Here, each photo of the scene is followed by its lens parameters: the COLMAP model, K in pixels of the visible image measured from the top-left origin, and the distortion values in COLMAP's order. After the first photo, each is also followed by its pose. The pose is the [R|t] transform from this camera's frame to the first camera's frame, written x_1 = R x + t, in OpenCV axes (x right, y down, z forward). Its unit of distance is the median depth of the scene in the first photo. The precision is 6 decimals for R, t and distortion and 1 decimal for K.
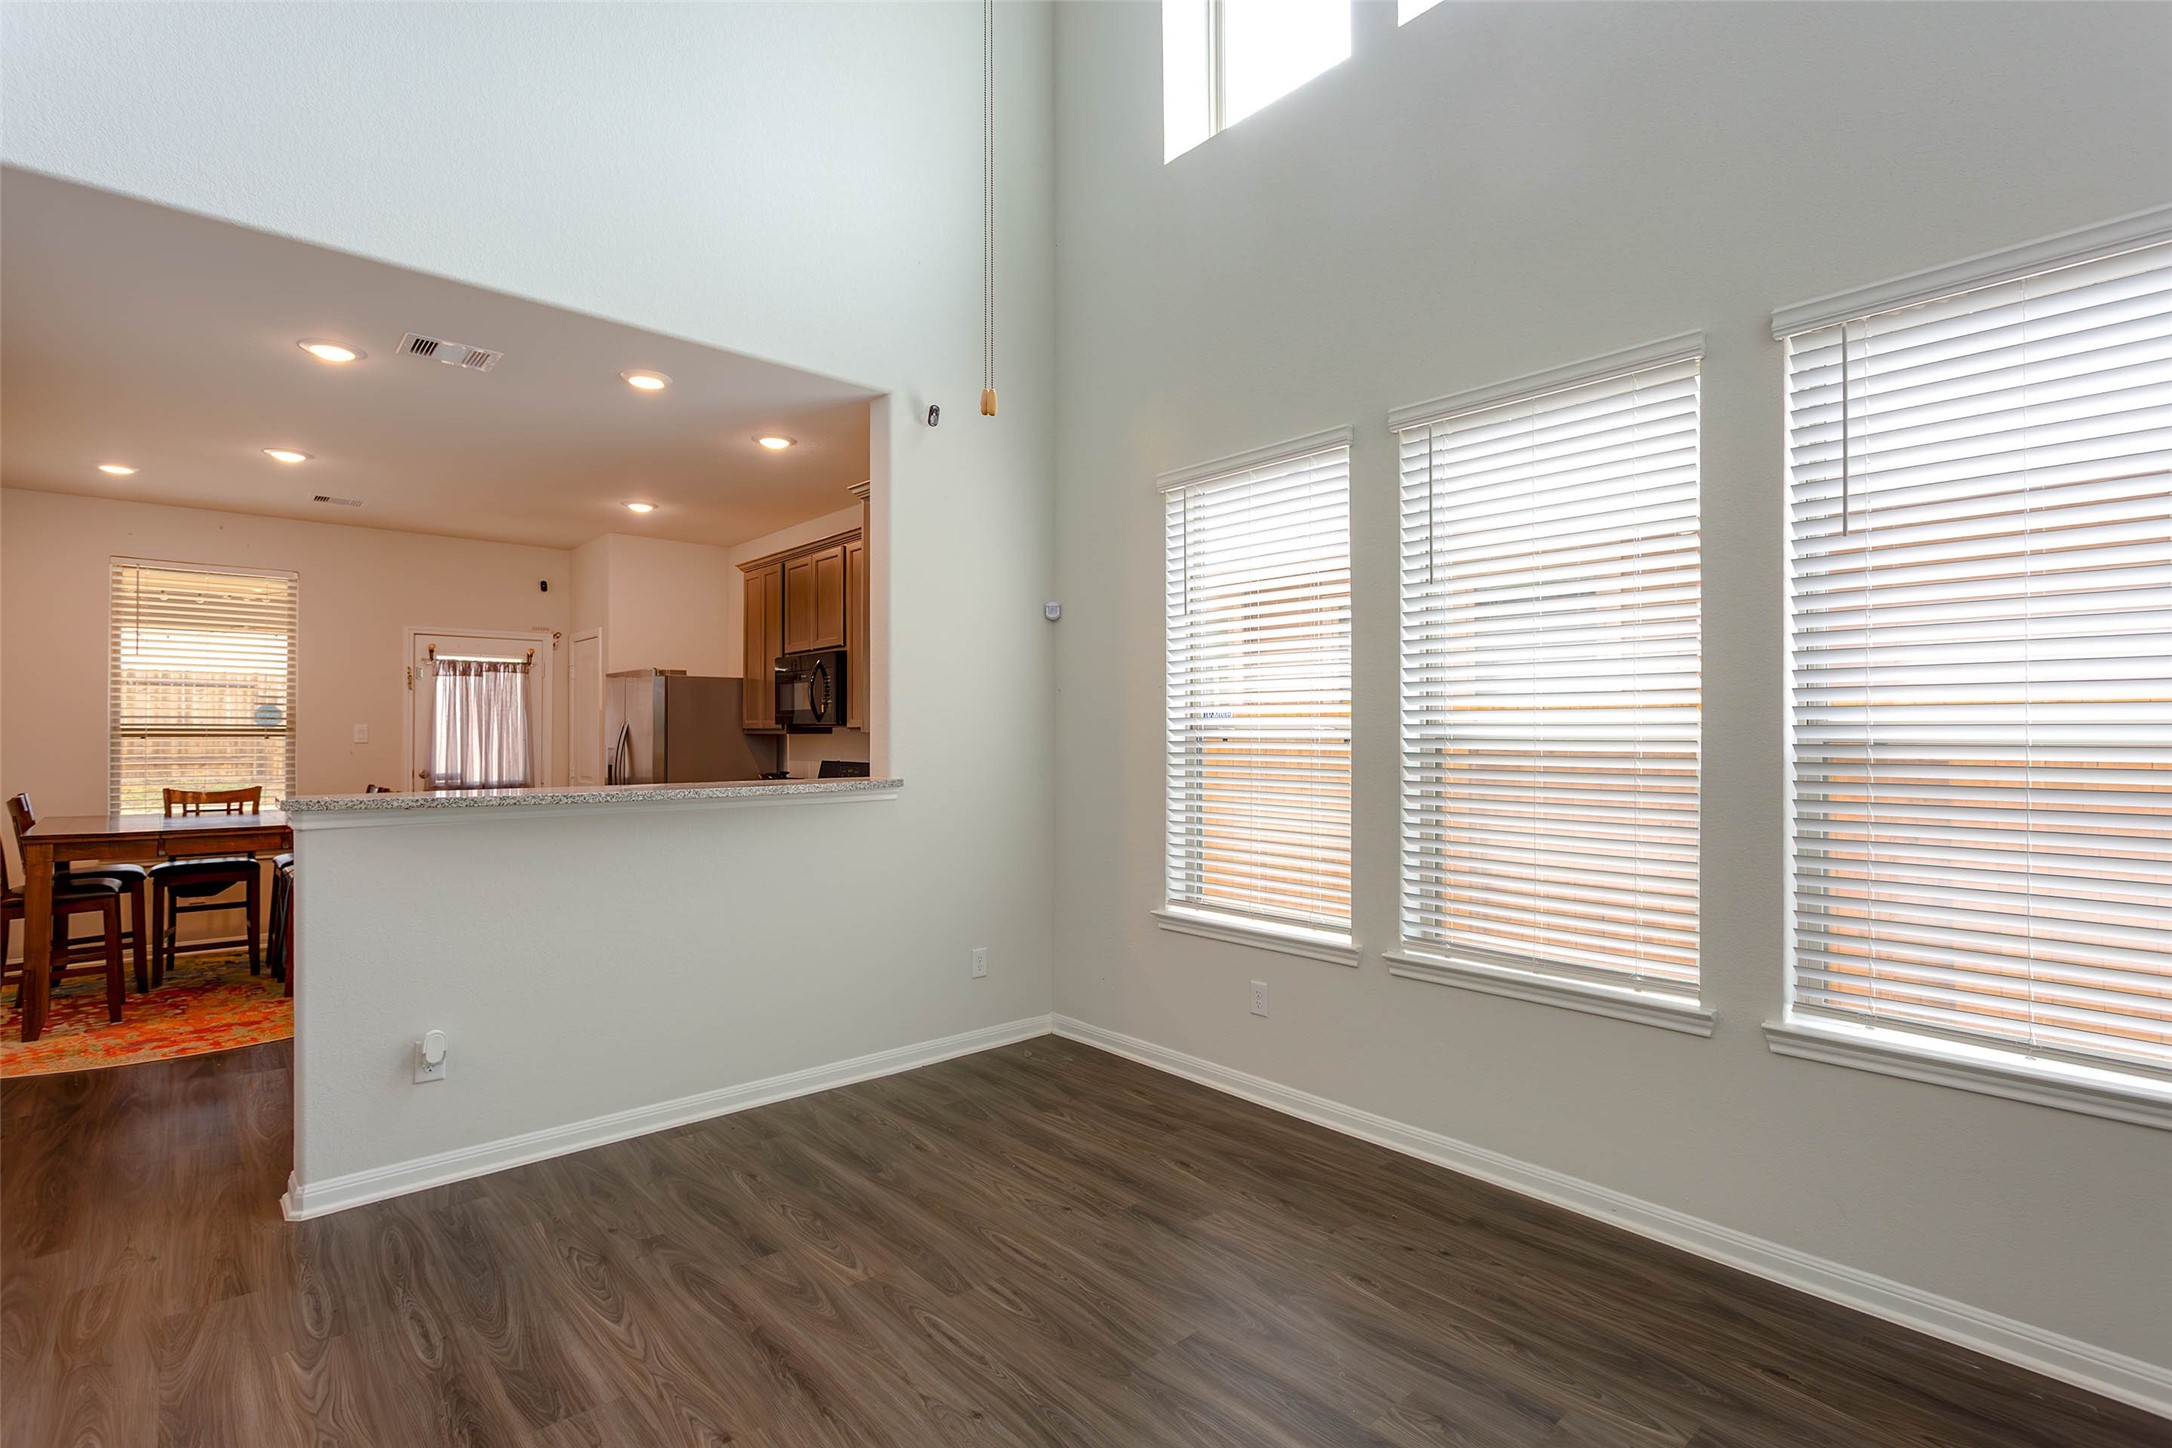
lens RADIAL K [[1056.5, 0, 1136.5], [0, 1056.5, 724.1], [0, 0, 1]] dist [0.000775, 0.000160]
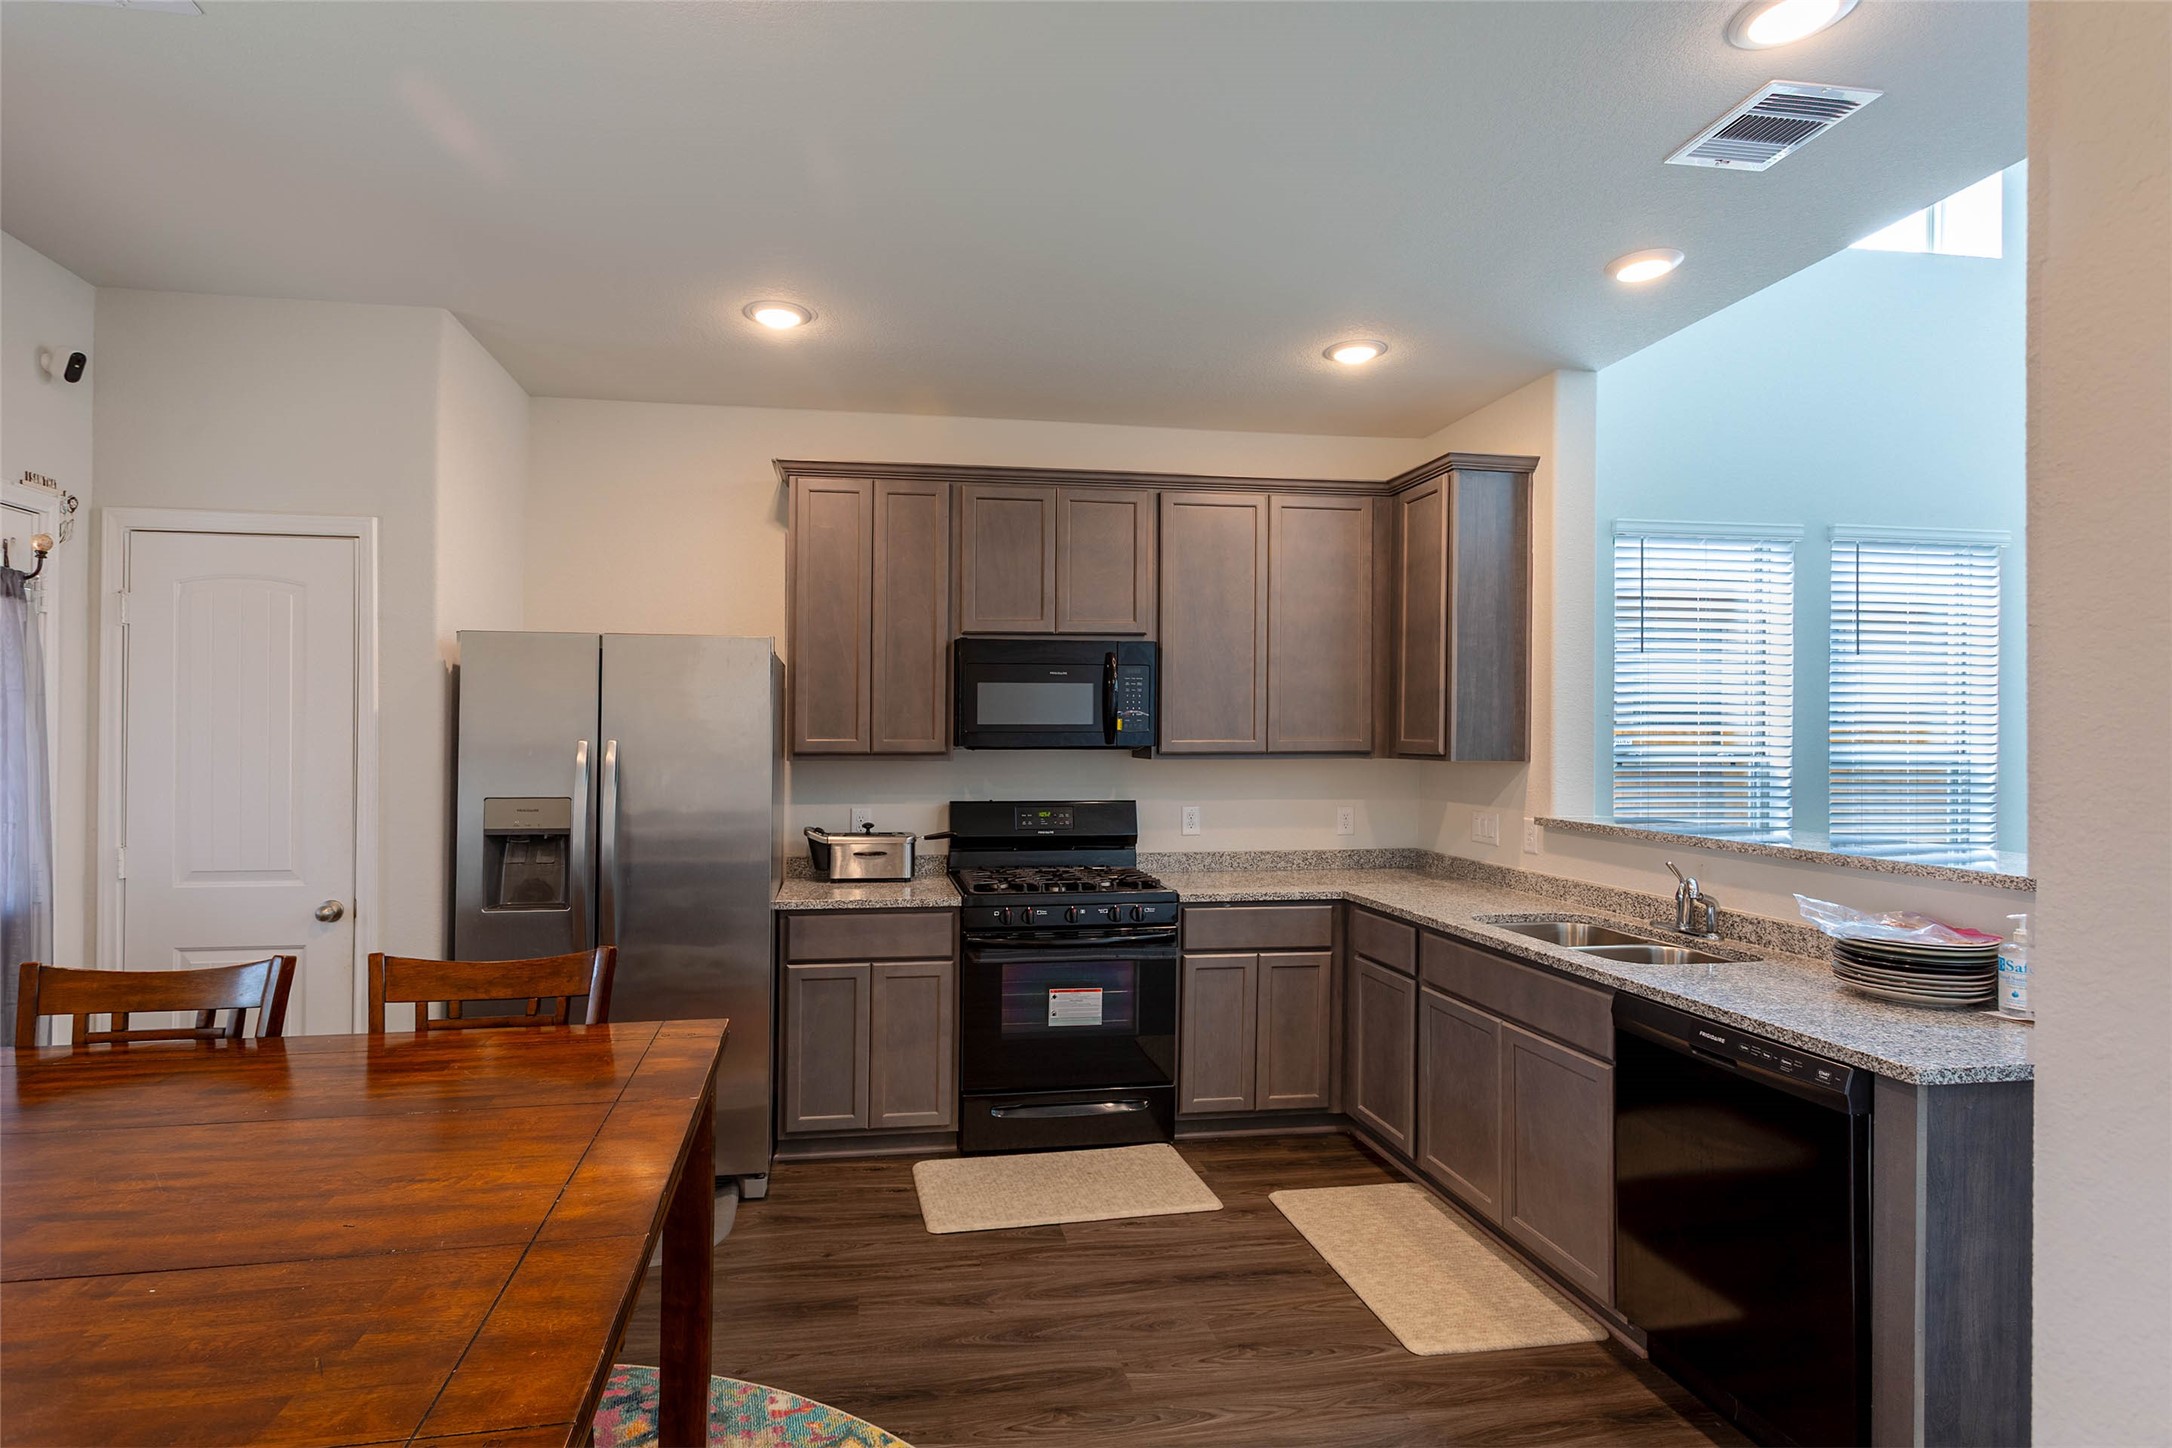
lens RADIAL K [[1275.7, 0, 1082.8], [0, 1275.7, 737.4], [0, 0, 1]] dist [0.161241, -0.000041]
pose [[0.534996, 0.003803, 0.844846, -0.939049], [-0.007798, 0.999970, 0.000437, -0.005502], [-0.844818, -0.006822, 0.535010, 0.530516]]
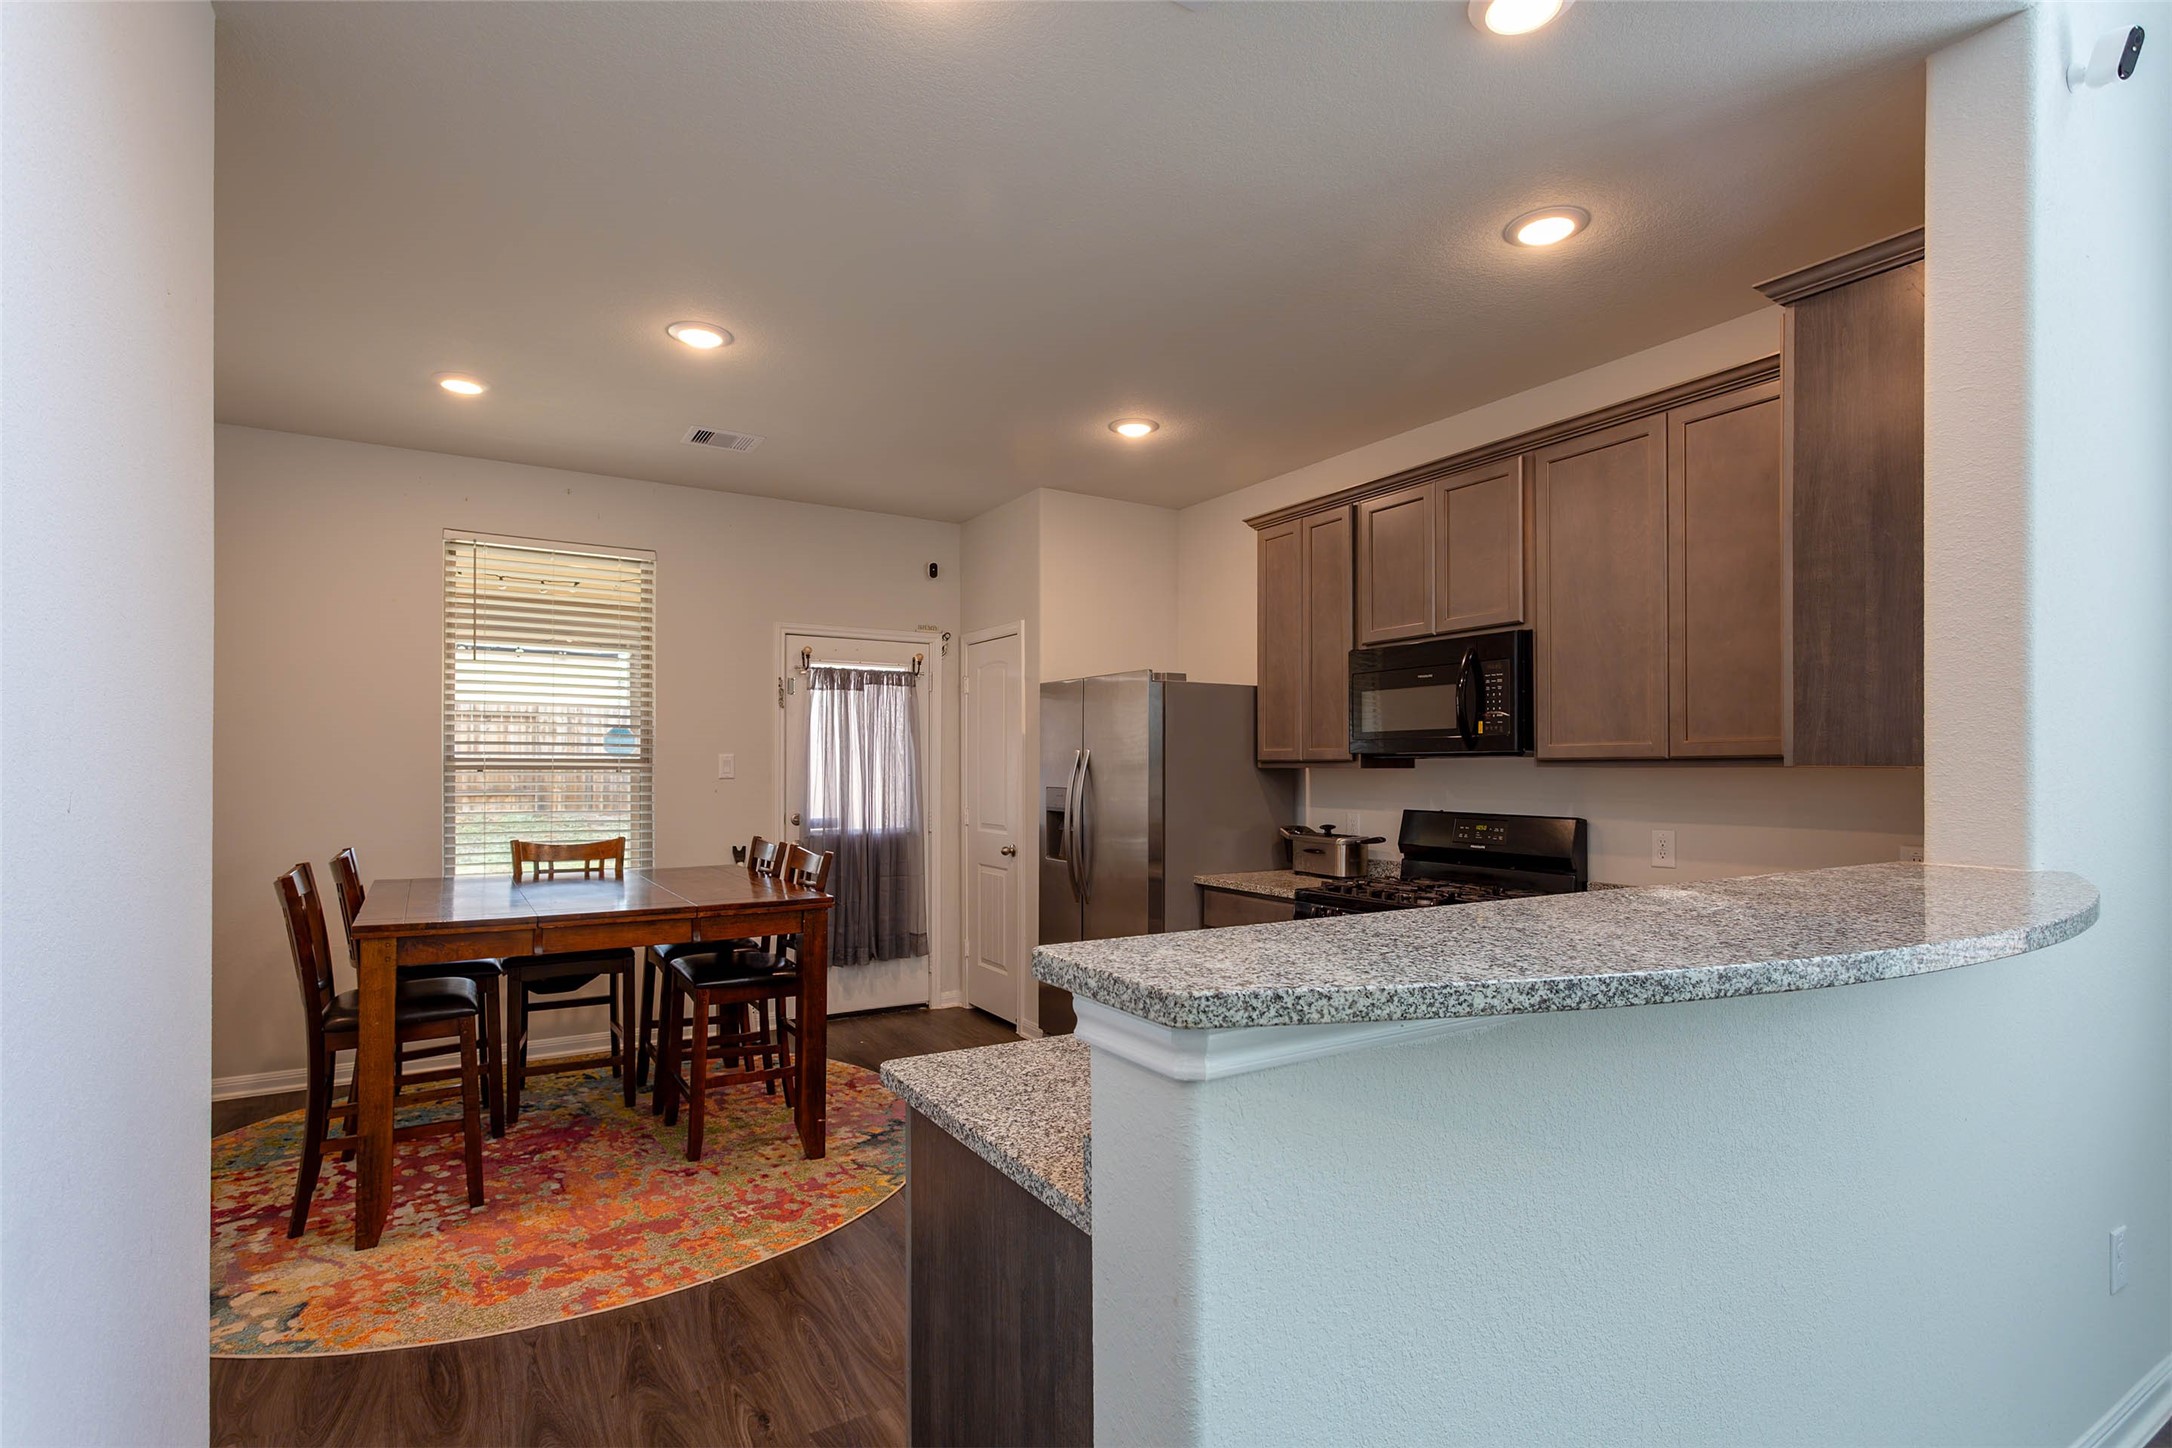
lens RADIAL K [[1059.0, 0, 1111.2], [0, 1059.0, 764.6], [0, 0, 1]] dist [0.001717, 0.000269]
pose [[0.985112, 0.002405, -0.171899, -0.366930], [-0.001251, 0.999976, 0.006818, 0.002960], [0.171912, -0.006502, 0.985091, 0.333073]]
